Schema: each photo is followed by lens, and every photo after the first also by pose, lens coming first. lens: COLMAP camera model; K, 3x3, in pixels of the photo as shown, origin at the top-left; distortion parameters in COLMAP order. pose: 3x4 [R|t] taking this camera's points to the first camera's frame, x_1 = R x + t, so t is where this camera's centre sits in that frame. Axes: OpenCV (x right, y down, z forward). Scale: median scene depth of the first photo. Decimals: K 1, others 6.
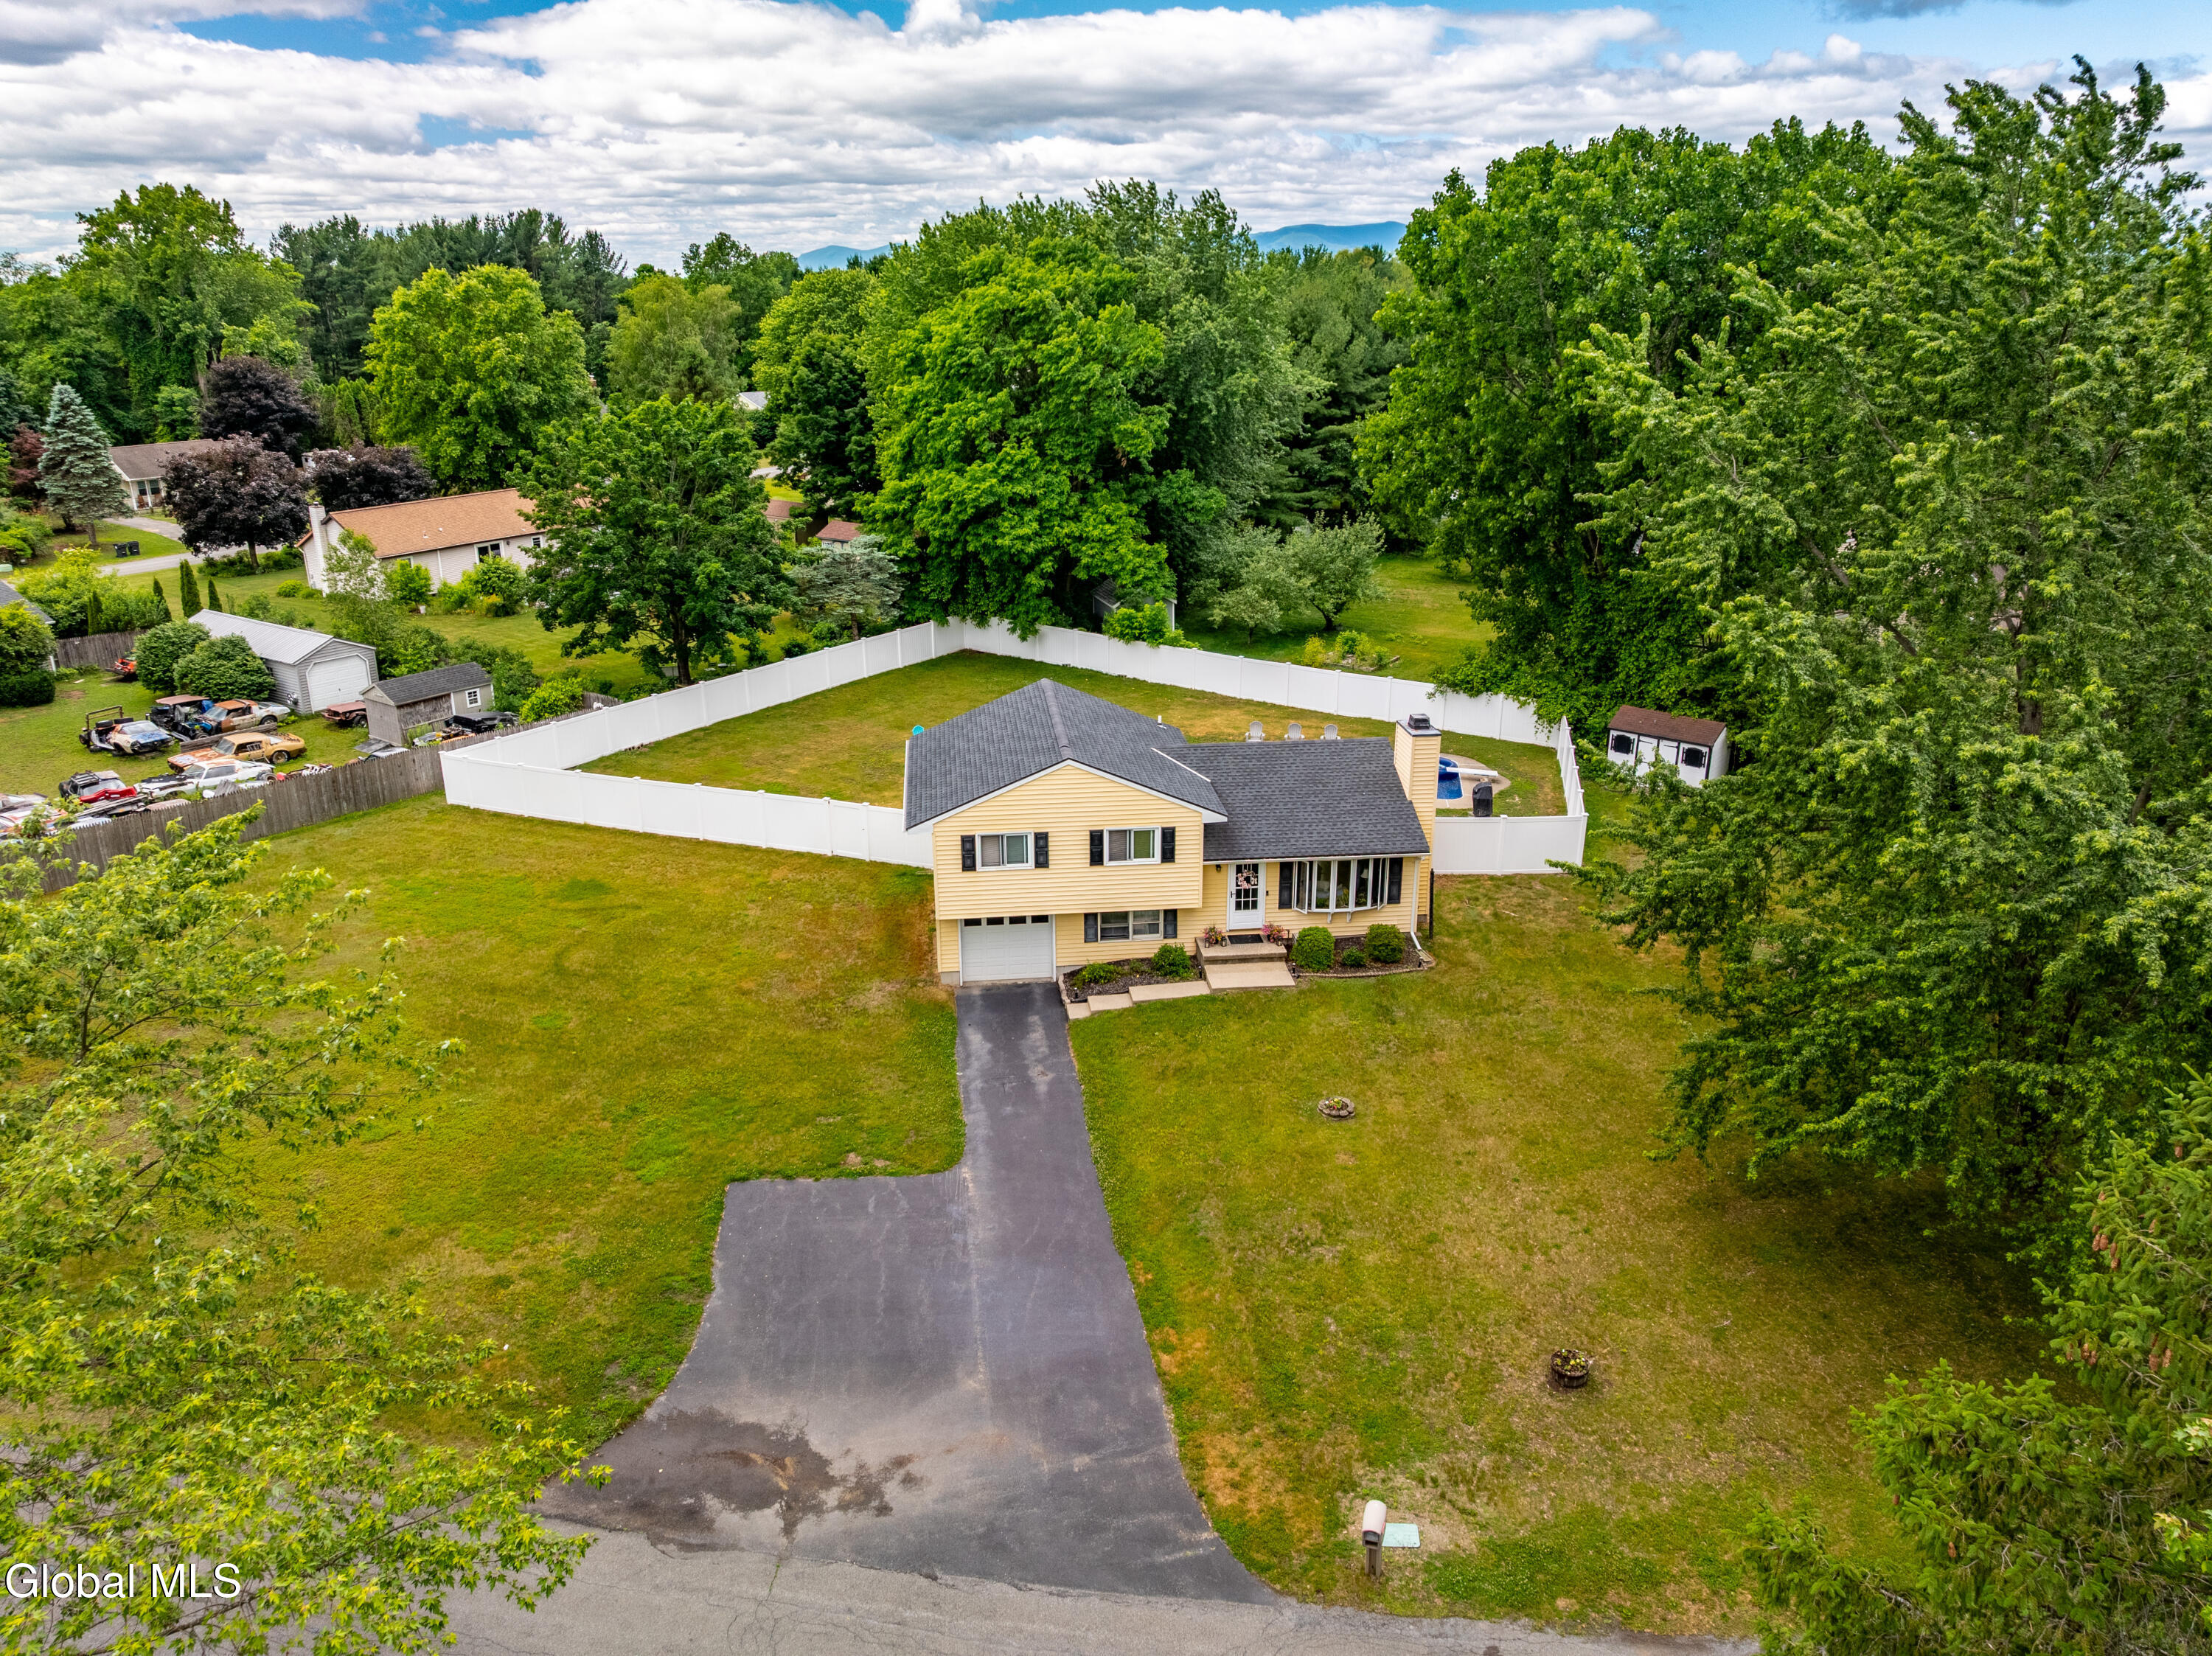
lens RADIAL K [[1564.9, 0, 1109.9], [0, 1564.9, 821.2], [0, 0, 1]] dist [-0.030720, -0.005998]
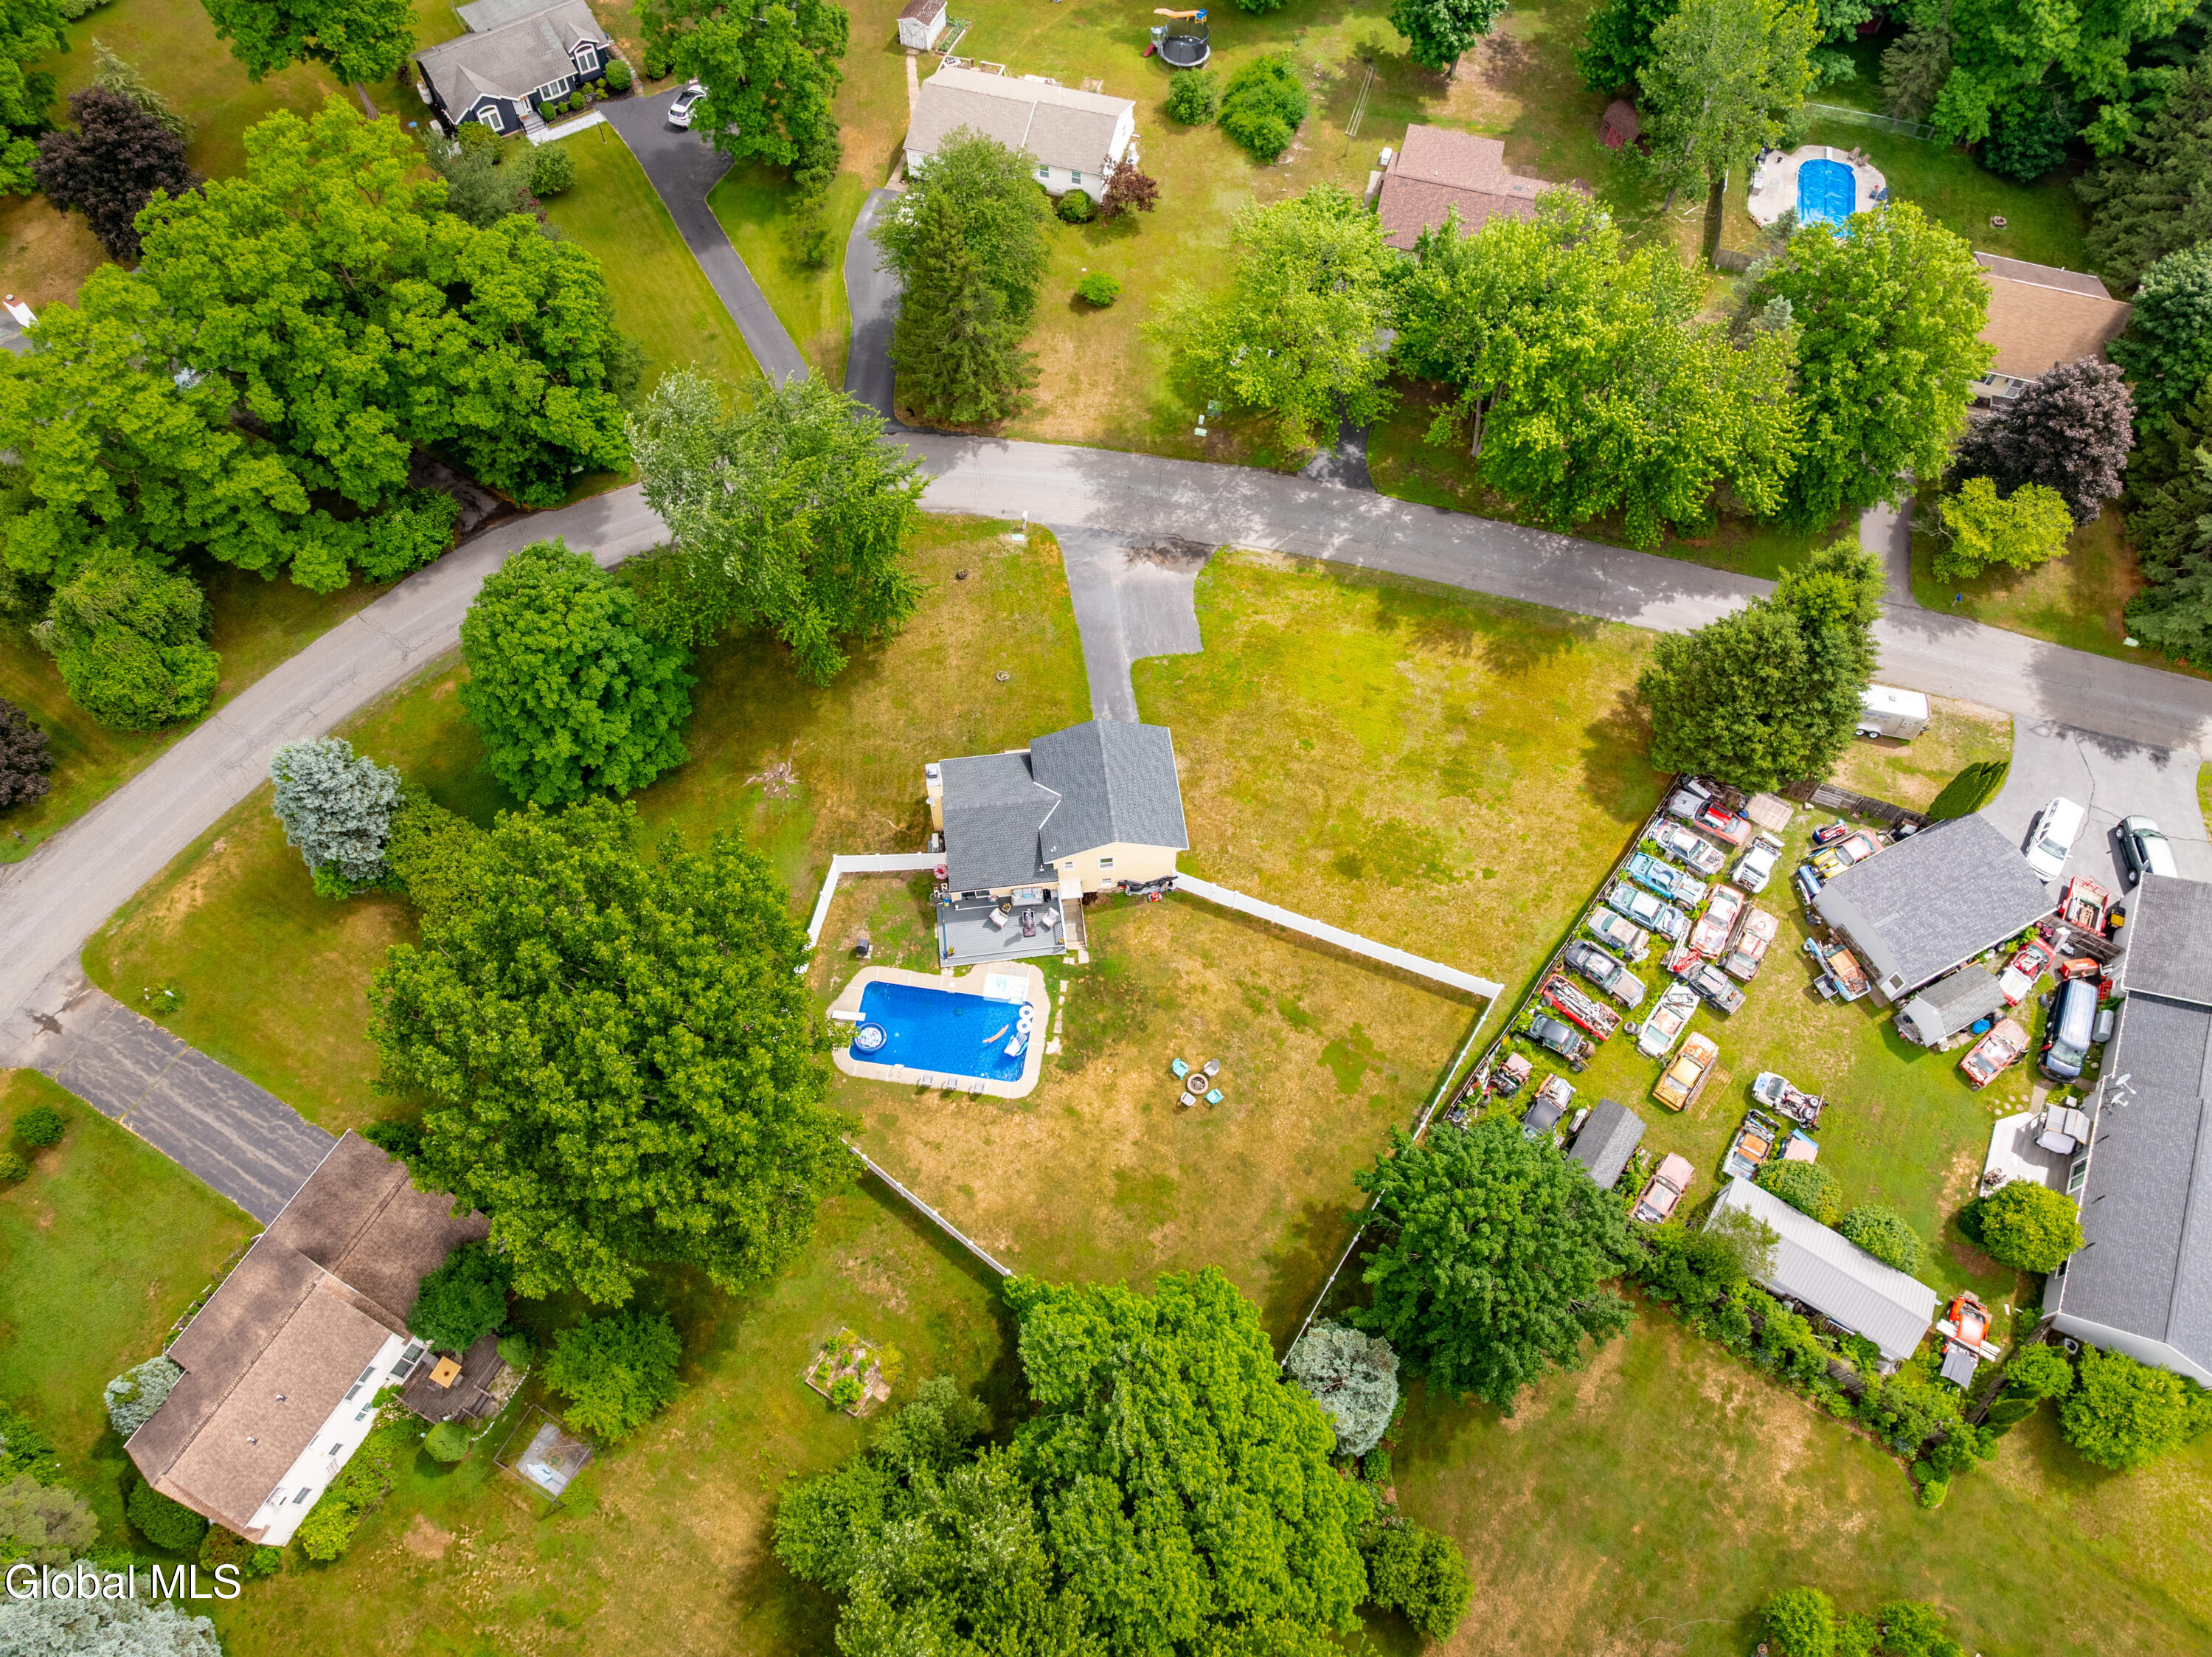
lens RADIAL K [[1565.1, 0, 1109.9], [0, 1565.1, 821.7], [0, 0, 1]] dist [-0.030720, -0.005998]
pose [[-0.999872, 0.006017, -0.014801, -0.008041], [-0.013483, 0.179300, 0.983702, -2.231659], [0.008573, 0.983776, -0.179196, 1.522151]]
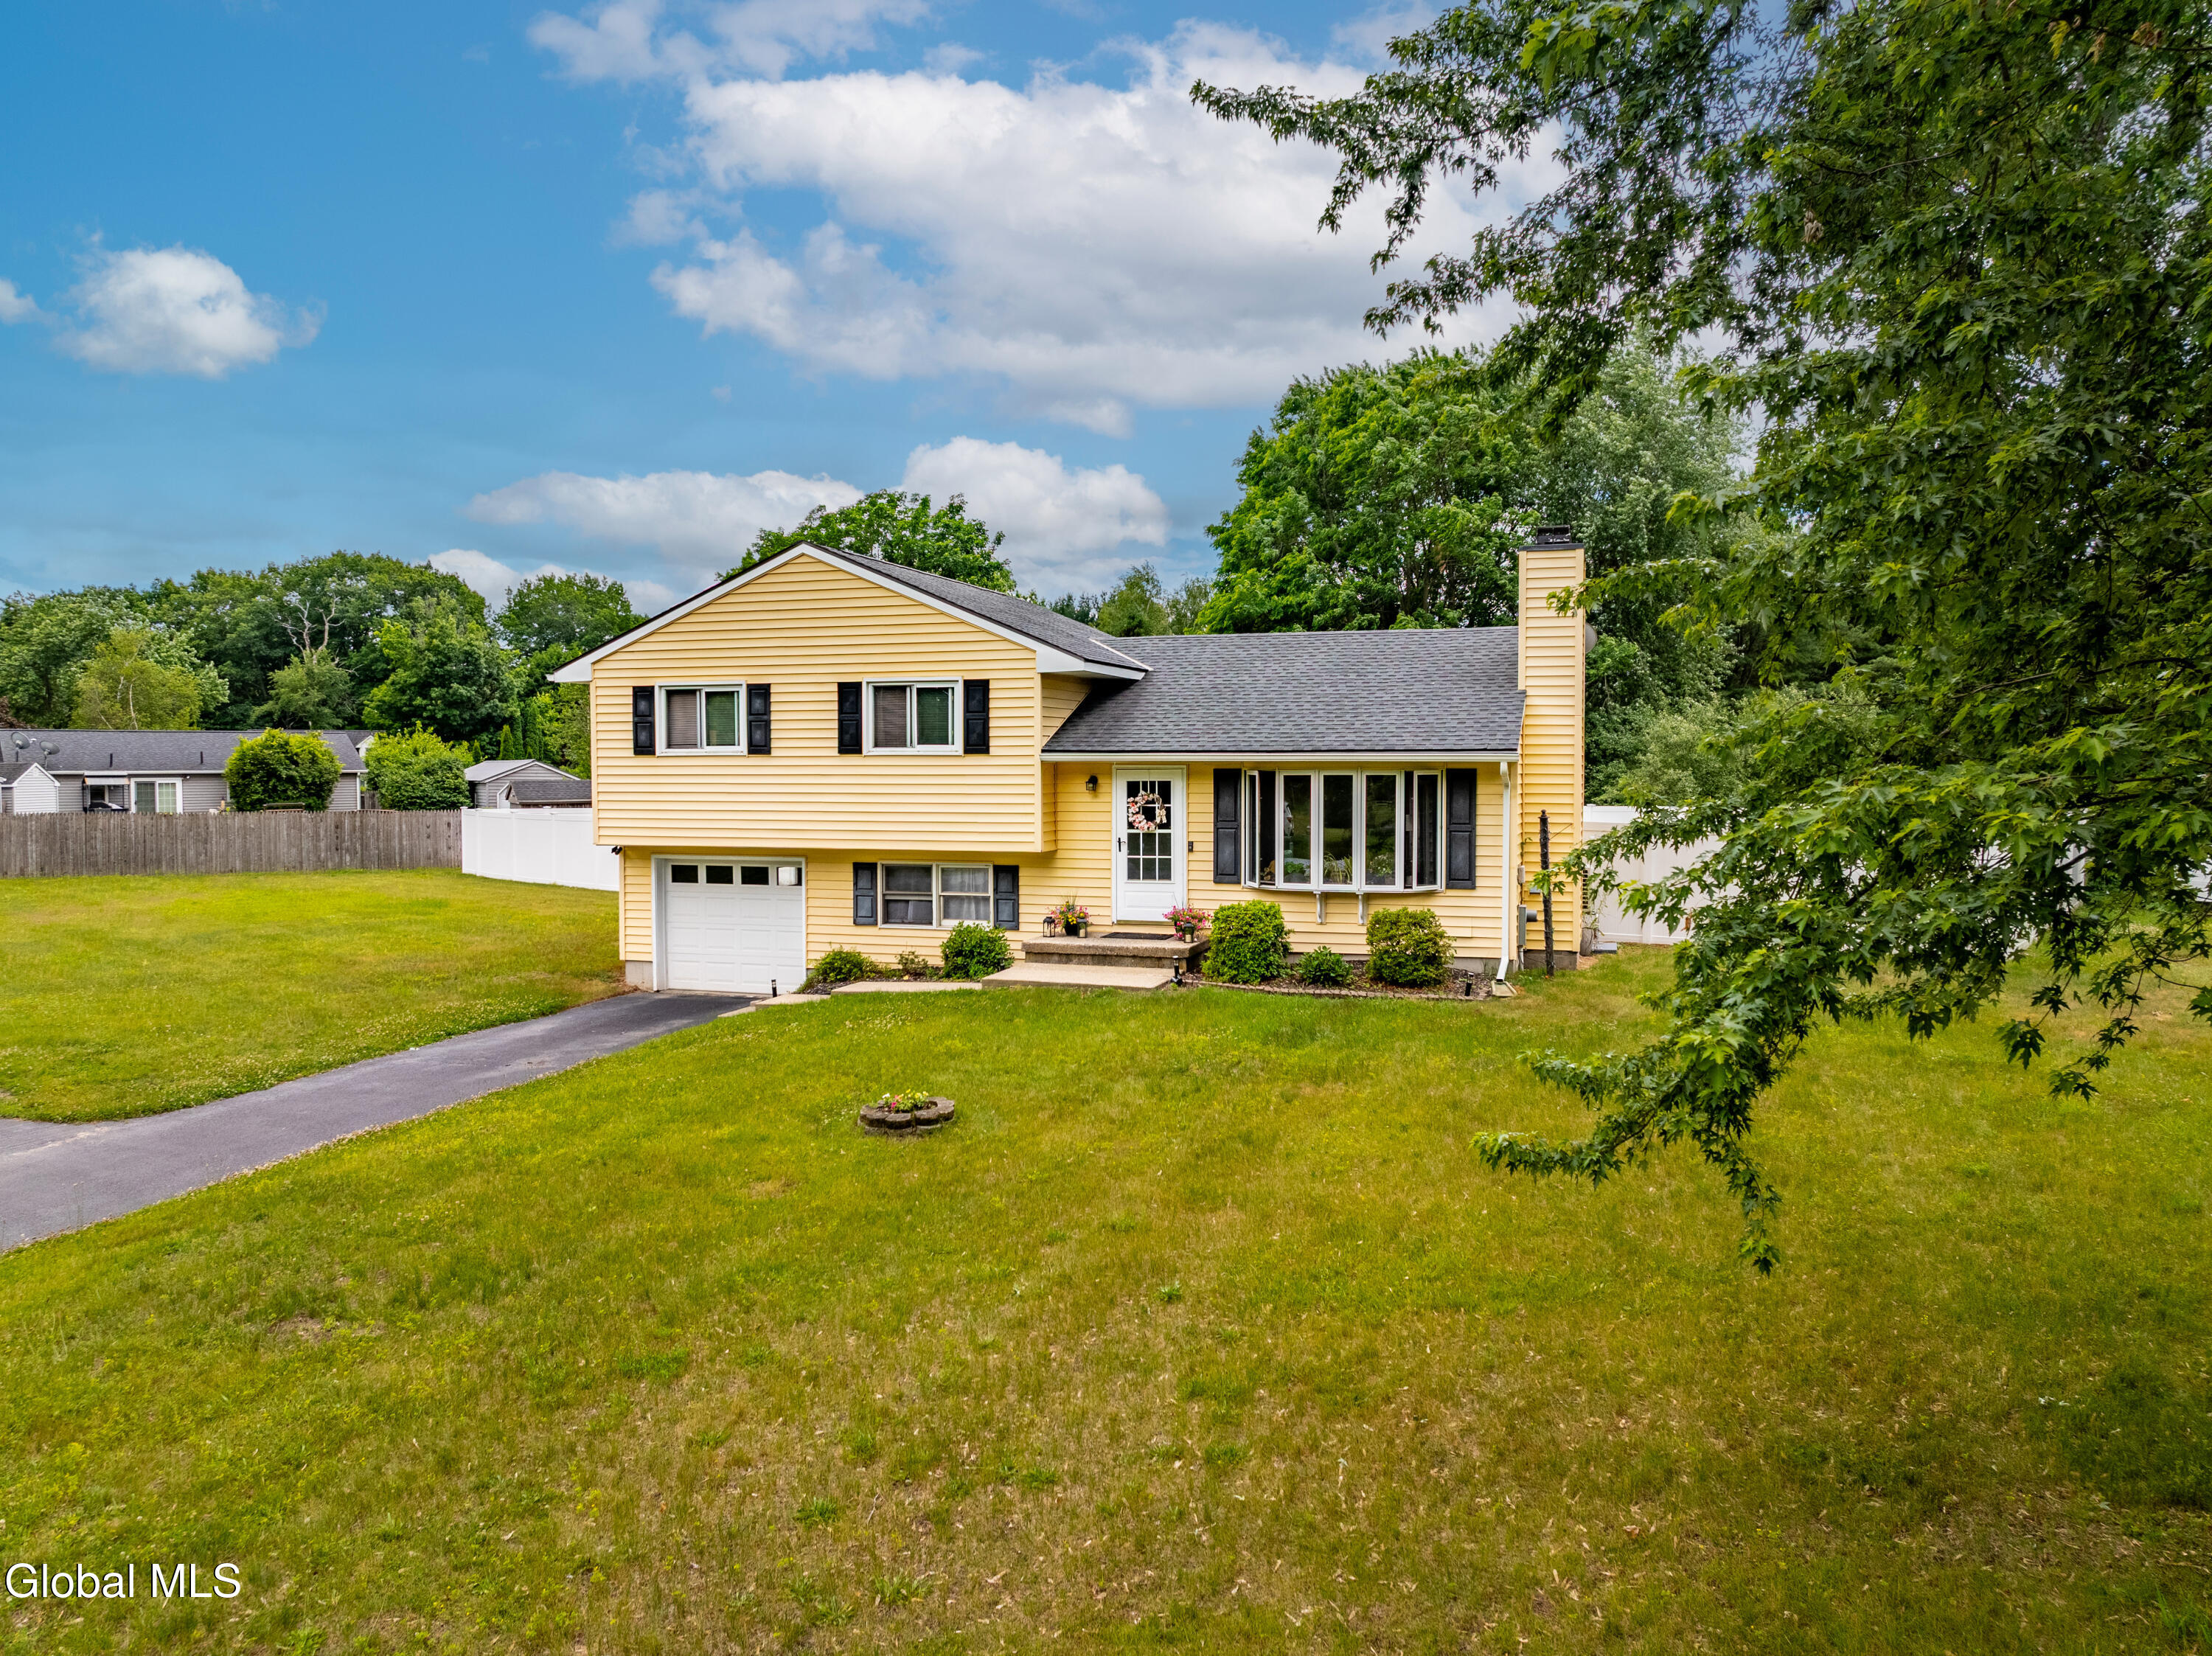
lens RADIAL K [[1570.6, 0, 1109.4], [0, 1570.6, 817.7], [0, 0, 1]] dist [-0.027287, -0.005405]
pose [[0.910742, 0.016803, -0.412634, 0.290891], [-0.137863, 0.954224, -0.265425, 0.178005], [0.389285, 0.298621, 0.871369, 0.575773]]
